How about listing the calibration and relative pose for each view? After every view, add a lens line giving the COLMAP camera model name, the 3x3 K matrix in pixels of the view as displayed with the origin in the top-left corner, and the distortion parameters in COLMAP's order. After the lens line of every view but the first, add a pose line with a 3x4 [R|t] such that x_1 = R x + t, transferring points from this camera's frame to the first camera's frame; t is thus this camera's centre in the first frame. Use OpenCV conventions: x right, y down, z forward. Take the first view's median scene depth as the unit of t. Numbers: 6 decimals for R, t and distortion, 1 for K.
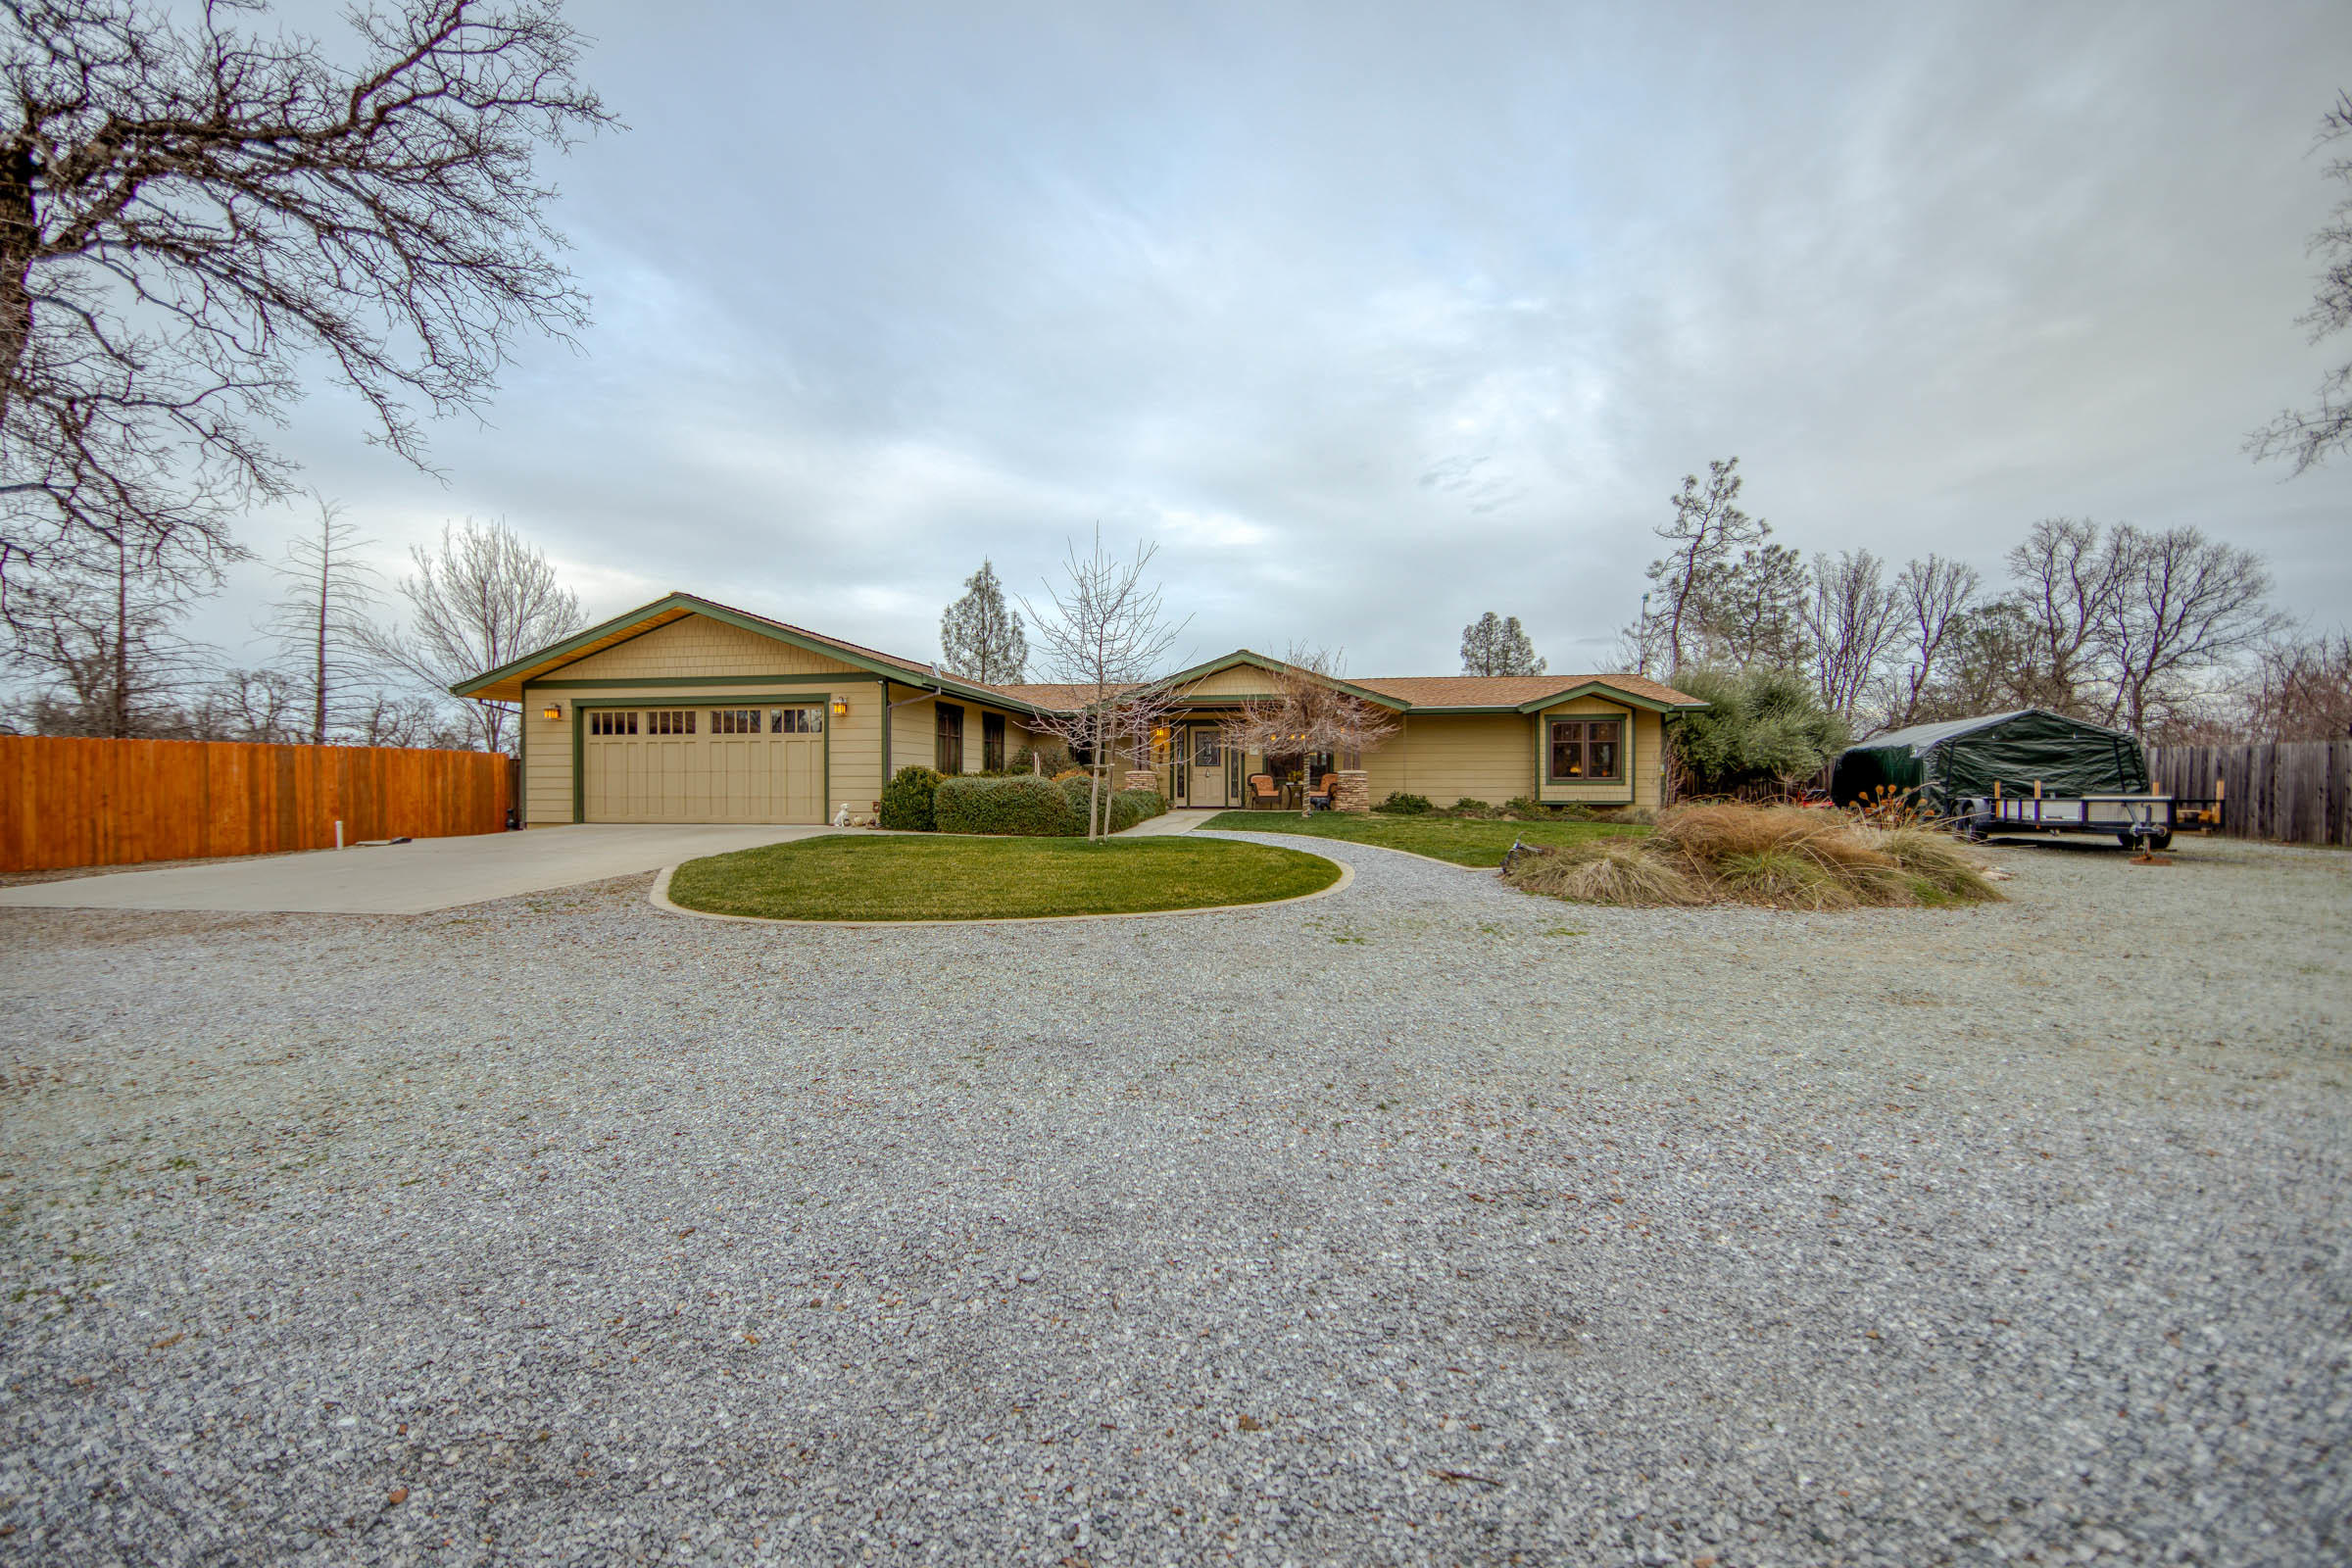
lens RADIAL K [[935.5, 0, 1195.3], [0, 935.5, 786.6], [0, 0, 1]] dist [0.001621, -0.000056]
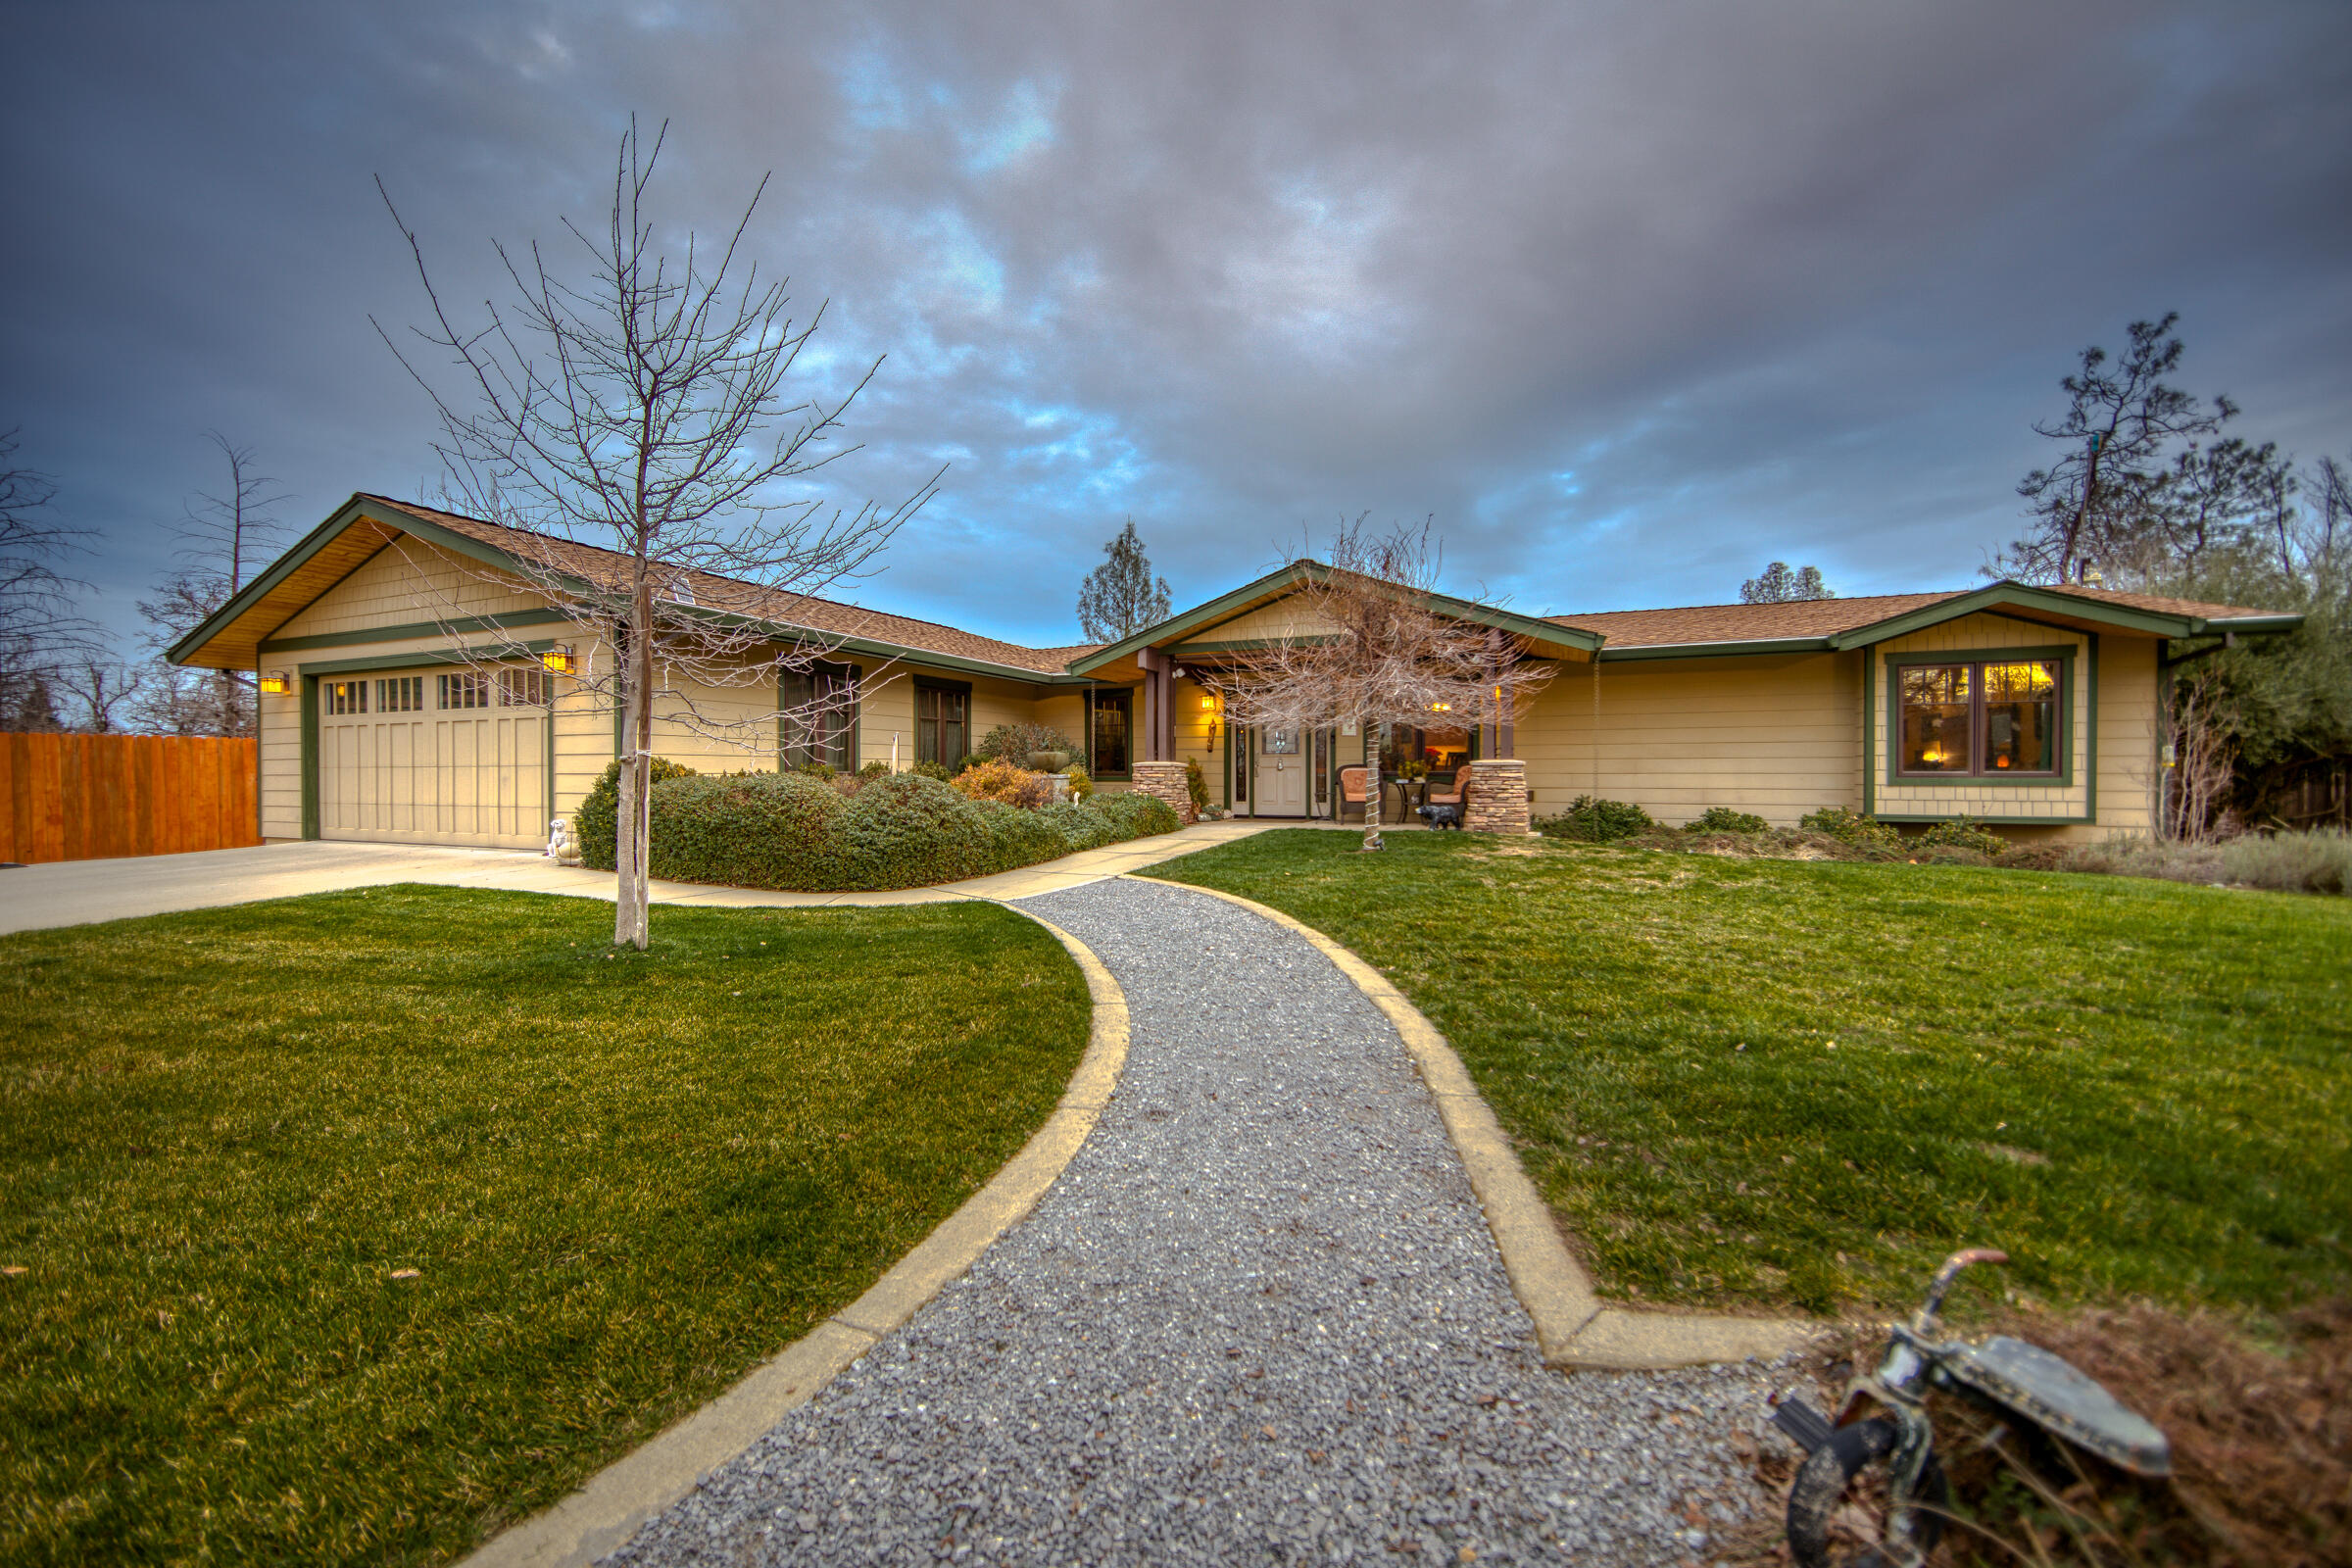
lens RADIAL K [[921.8, 0, 1187.7], [0, 921.8, 780.6], [0, 0, 1]] dist [0.005914, 0.000176]
pose [[0.965441, 0.001655, -0.260618, 0.128605], [0.000032, 0.999979, 0.006470, -0.007995], [0.260623, -0.006255, 0.965420, 0.391323]]
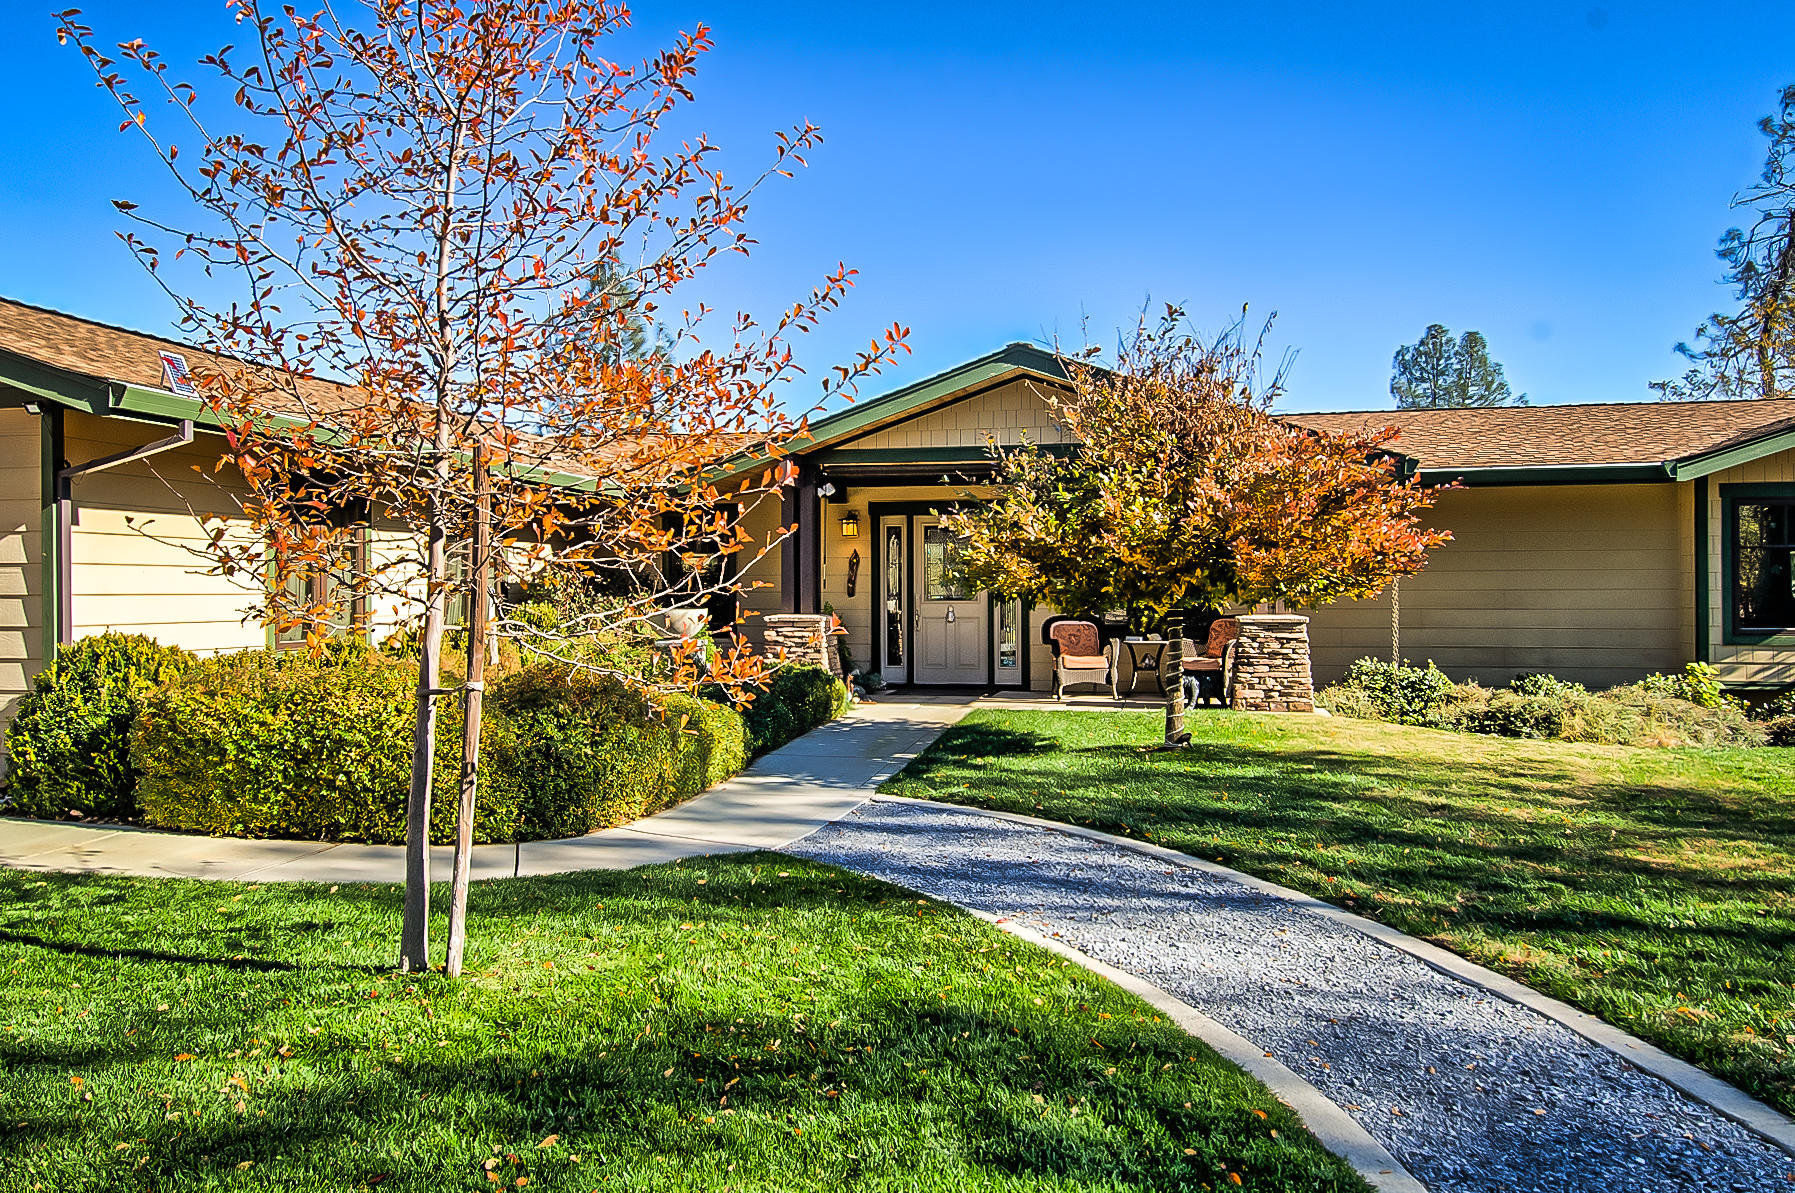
lens RADIAL K [[1309.1, 0, 897.5], [0, 1309.1, 596.5], [0, 0, 1]] dist [0.126428, -0.164615]
pose [[0.998219, -0.000624, -0.059657, 0.029317], [0.000828, 0.999994, 0.003390, -0.027633], [0.059654, -0.003433, 0.998213, 0.358650]]
